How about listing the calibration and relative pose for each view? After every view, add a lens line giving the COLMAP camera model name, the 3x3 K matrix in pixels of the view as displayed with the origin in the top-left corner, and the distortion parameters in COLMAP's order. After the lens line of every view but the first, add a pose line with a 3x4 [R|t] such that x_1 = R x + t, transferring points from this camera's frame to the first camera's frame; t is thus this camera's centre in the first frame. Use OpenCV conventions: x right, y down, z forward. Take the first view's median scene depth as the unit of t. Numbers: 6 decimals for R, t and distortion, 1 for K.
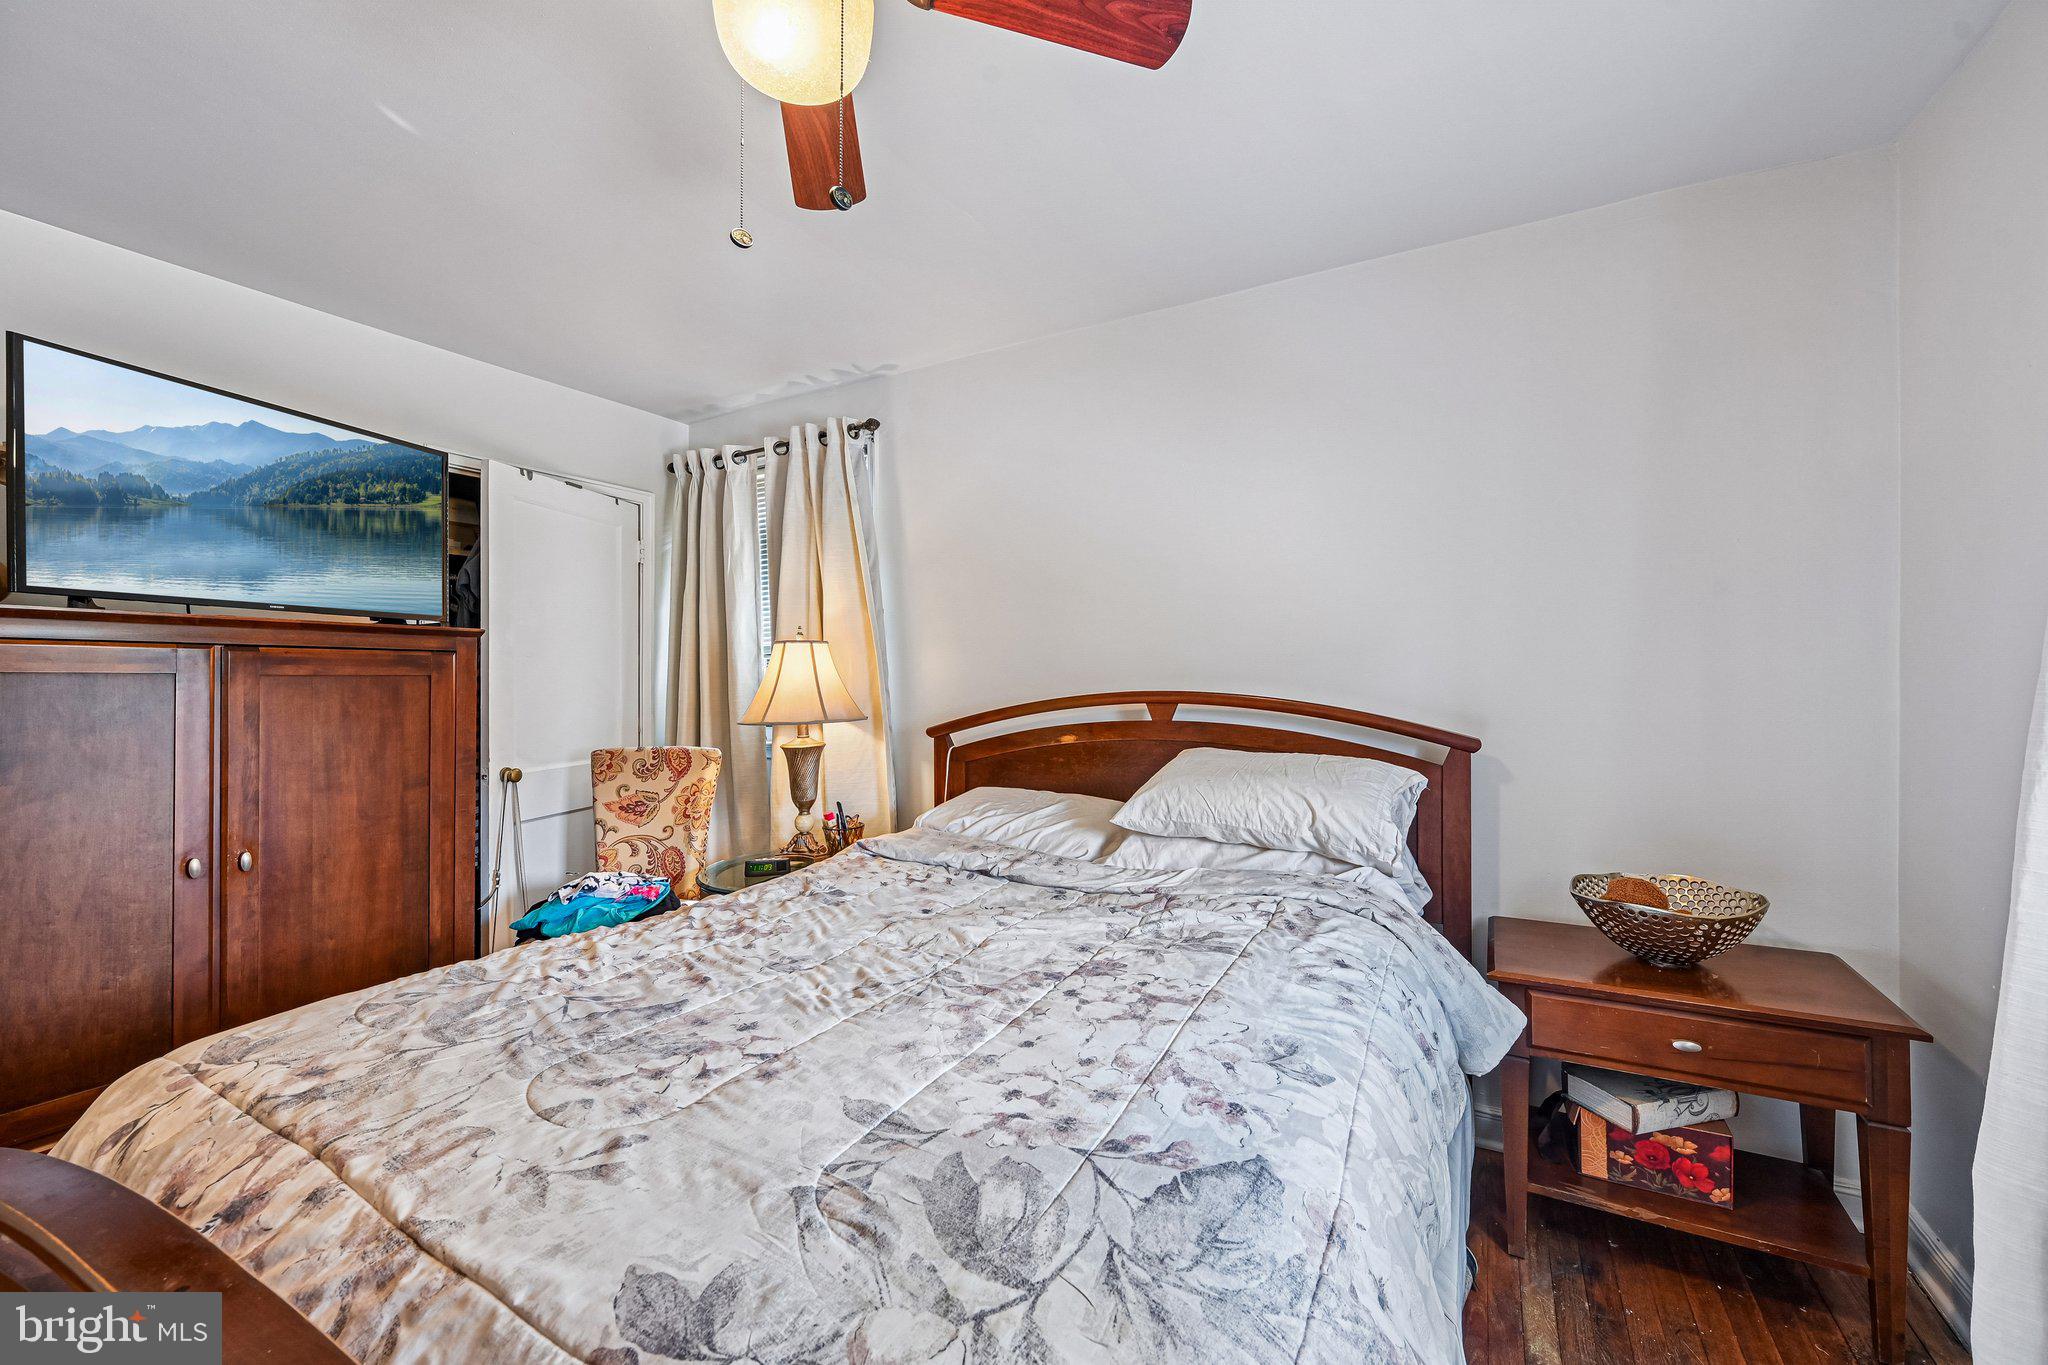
lens RADIAL K [[802.5, 0, 1027.5], [0, 802.5, 680.2], [0, 0, 1]] dist [0.002422, 0.000125]
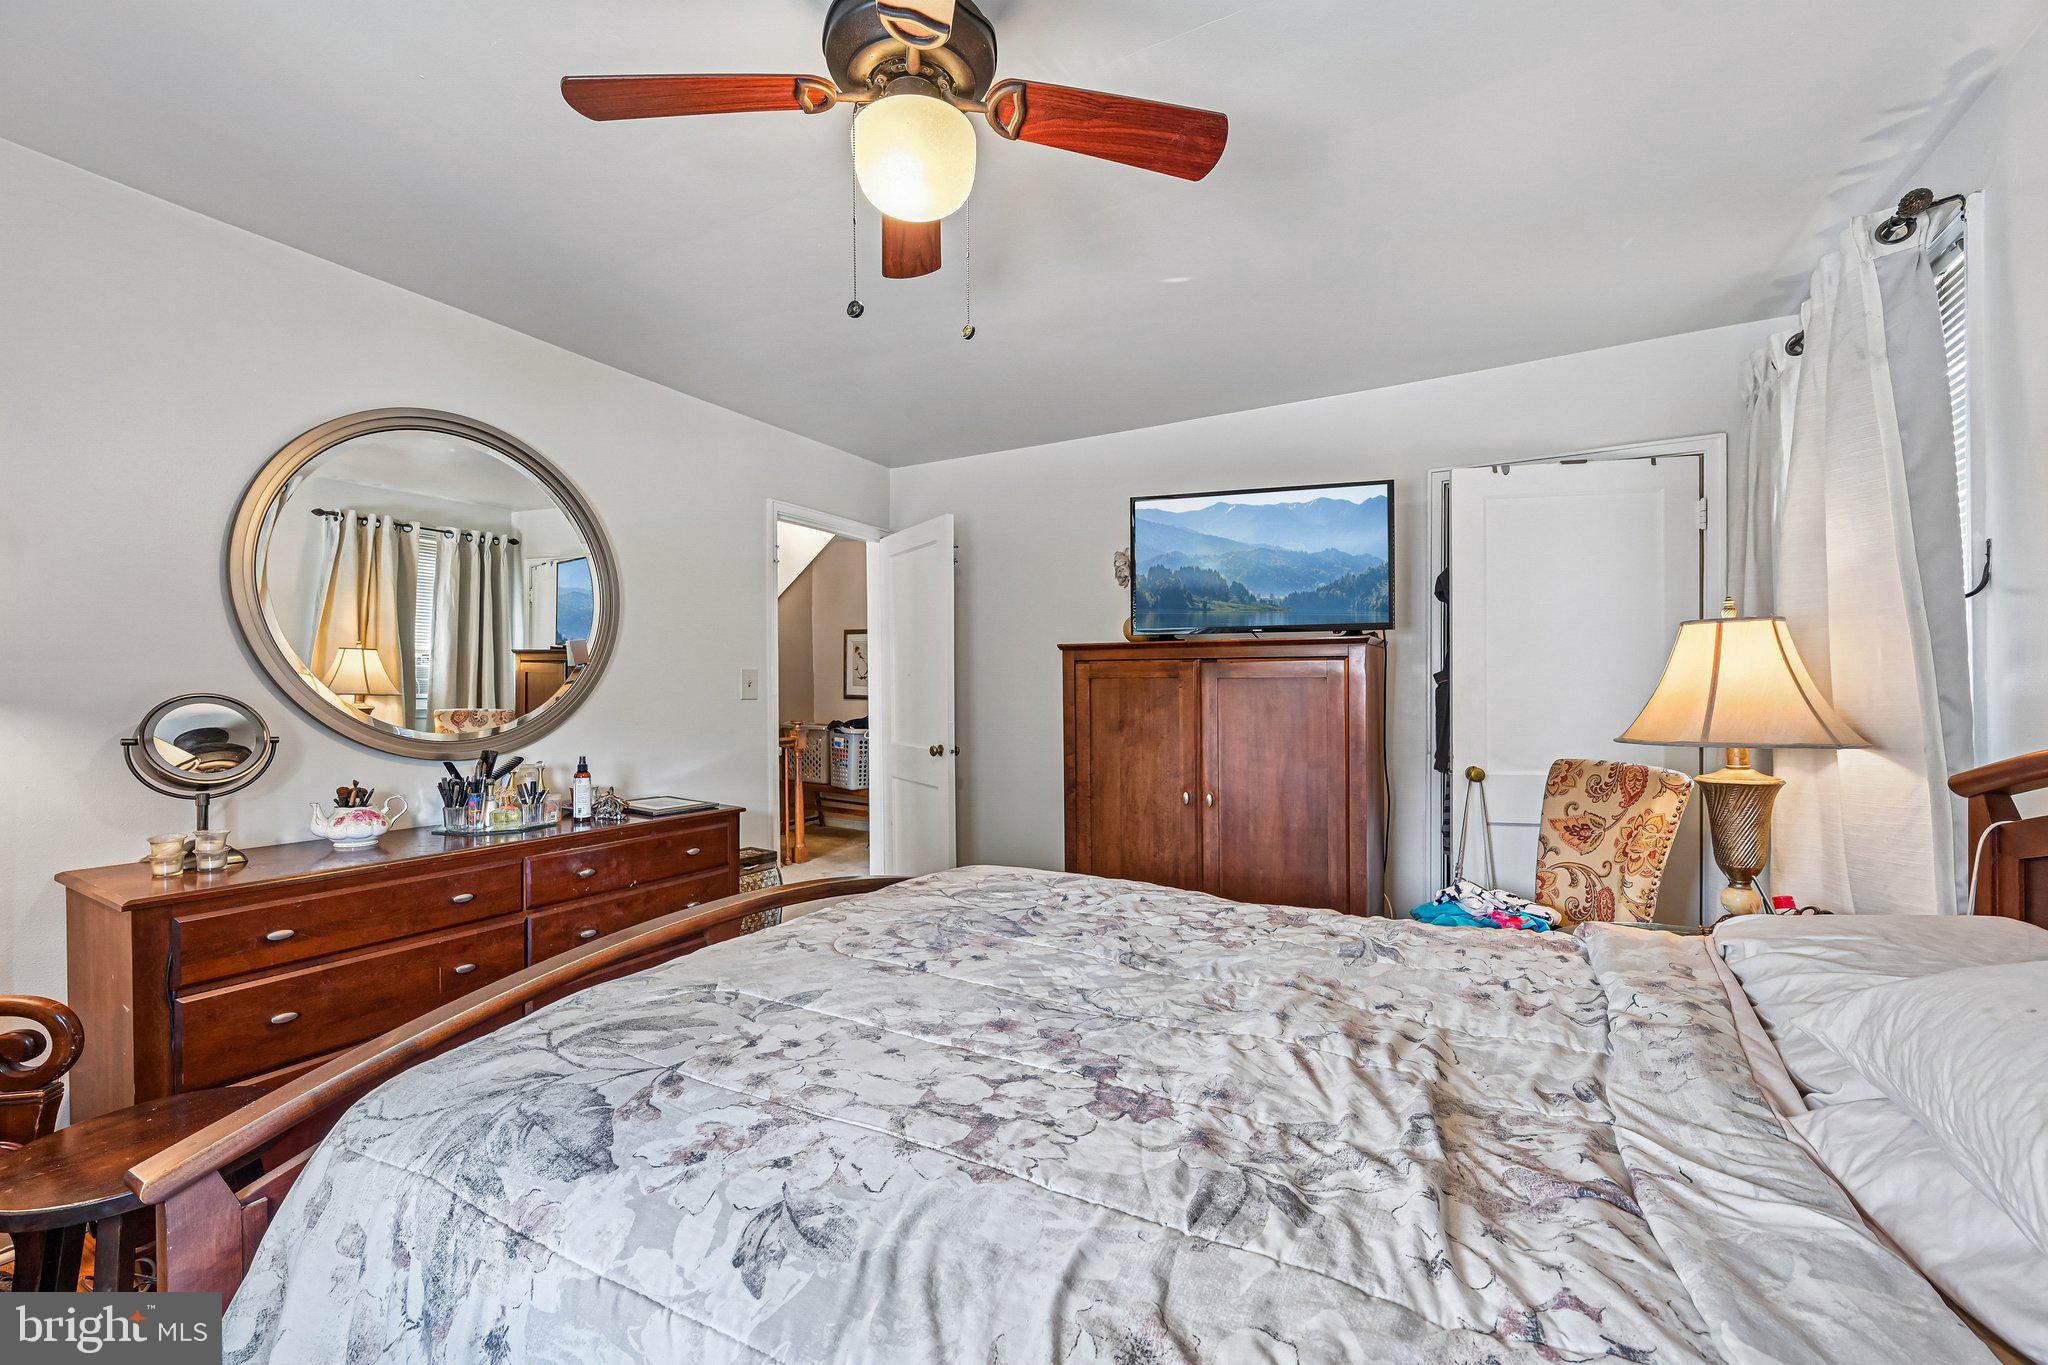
lens RADIAL K [[806.0, 0, 1034.4], [0, 806.0, 692.9], [0, 0, 1]] dist [-0.000389, -0.000344]
pose [[0.003548, 0.012133, -0.999920, 0.502883], [0.004466, 0.999916, 0.012149, 0.000973], [0.999984, -0.004509, 0.003494, 0.599067]]
